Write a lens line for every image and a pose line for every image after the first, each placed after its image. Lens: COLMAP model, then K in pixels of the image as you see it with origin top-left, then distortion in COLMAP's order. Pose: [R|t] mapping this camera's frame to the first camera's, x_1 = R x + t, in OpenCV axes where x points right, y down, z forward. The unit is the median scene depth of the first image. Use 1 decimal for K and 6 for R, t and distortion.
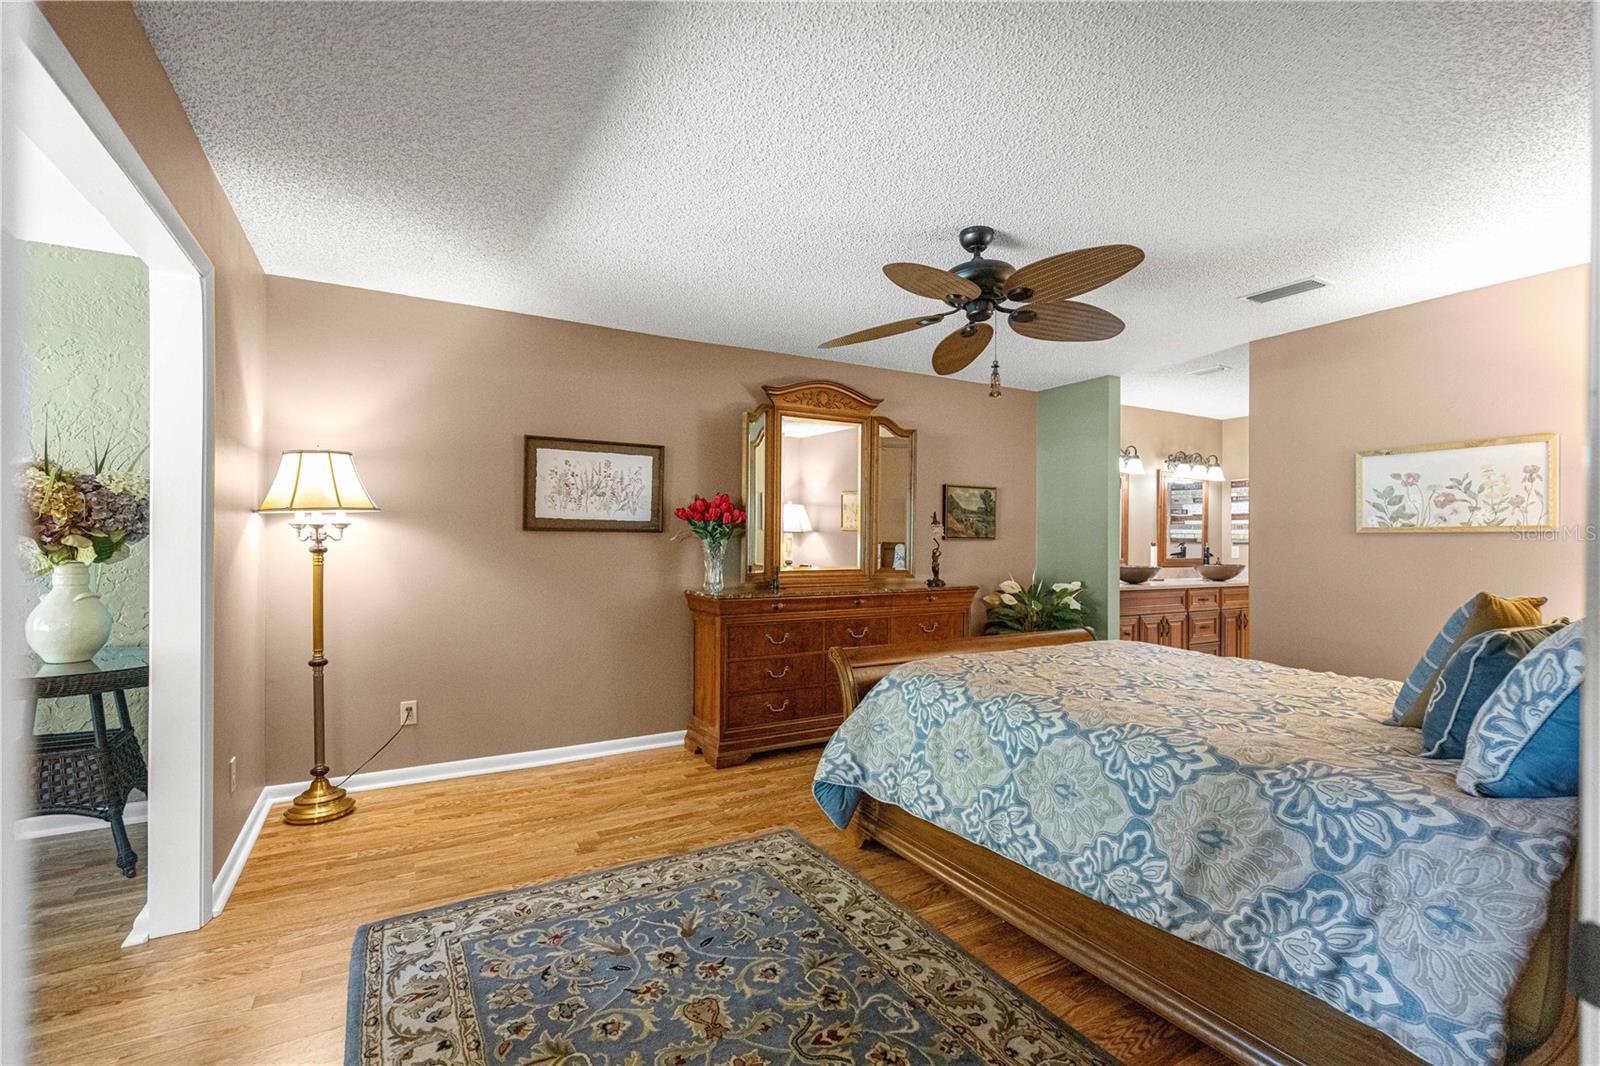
lens RADIAL K [[711.5, 0, 808.8], [0, 711.5, 536.7], [0, 0, 1]] dist [0.002589, -0.000770]
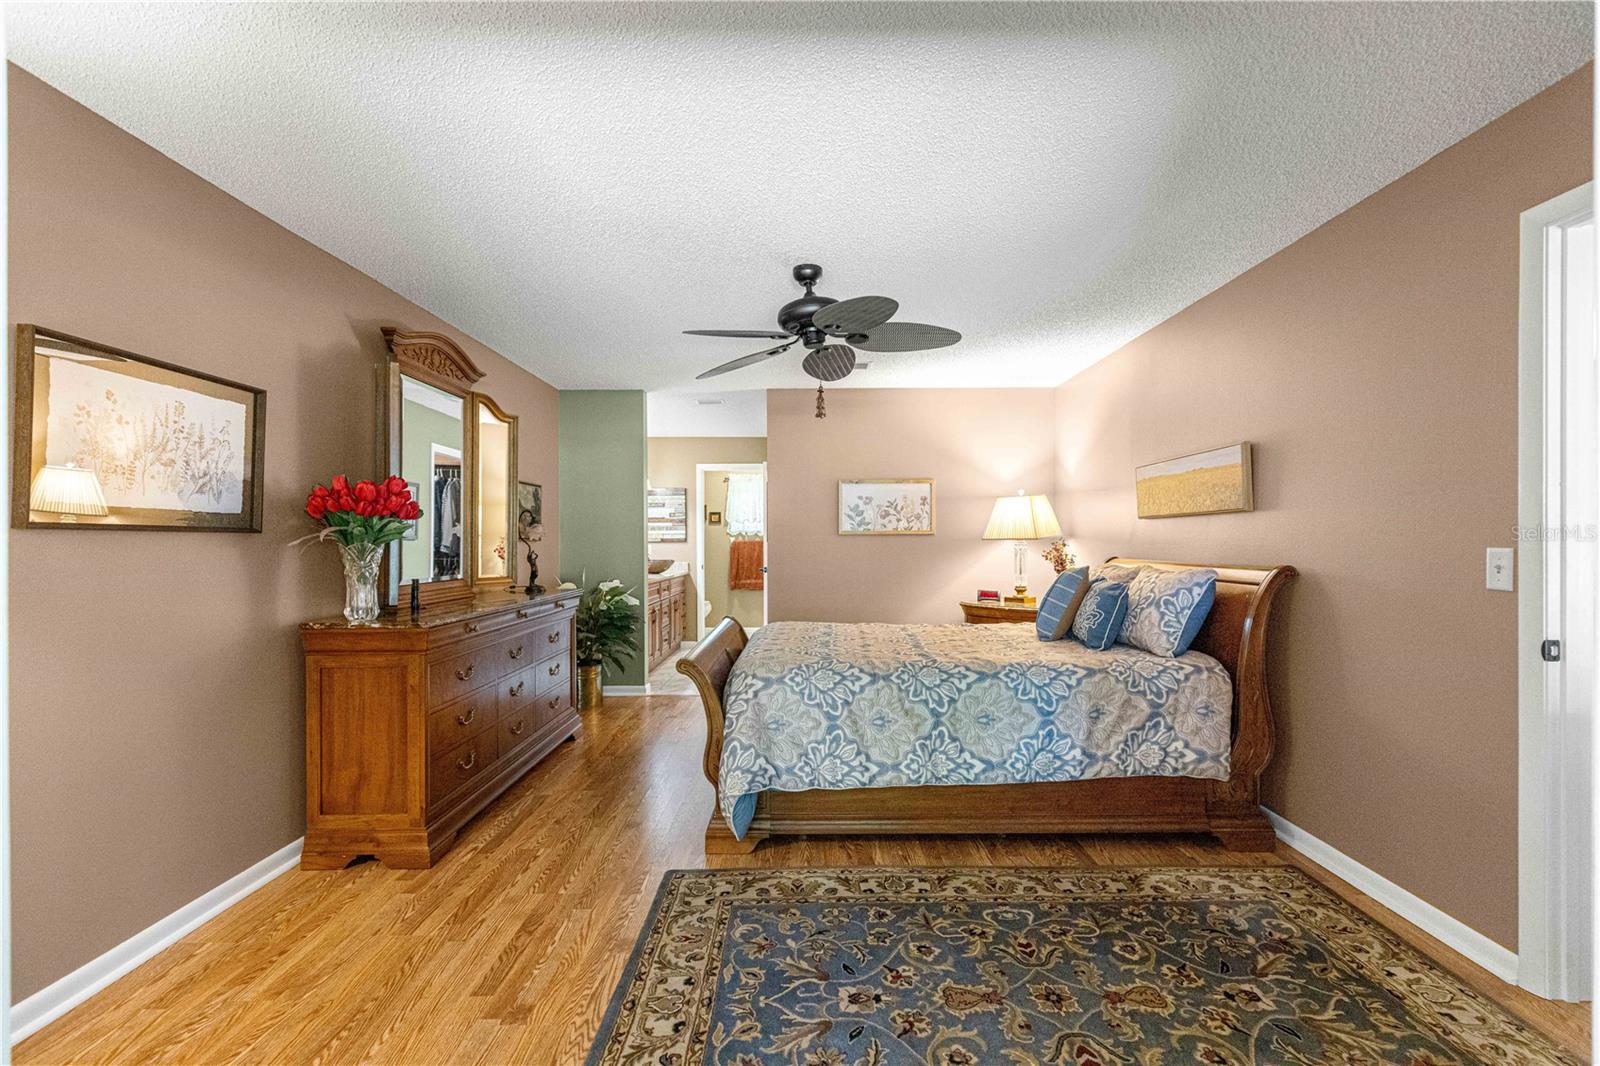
lens RADIAL K [[713.8, 0, 799.8], [0, 713.8, 539.0], [0, 0, 1]] dist [0.010907, -0.000199]
pose [[0.504821, -0.004877, 0.863210, -0.941272], [0.000296, 0.999985, 0.005477, -0.006939], [-0.863224, -0.002509, 0.504815, 0.546400]]
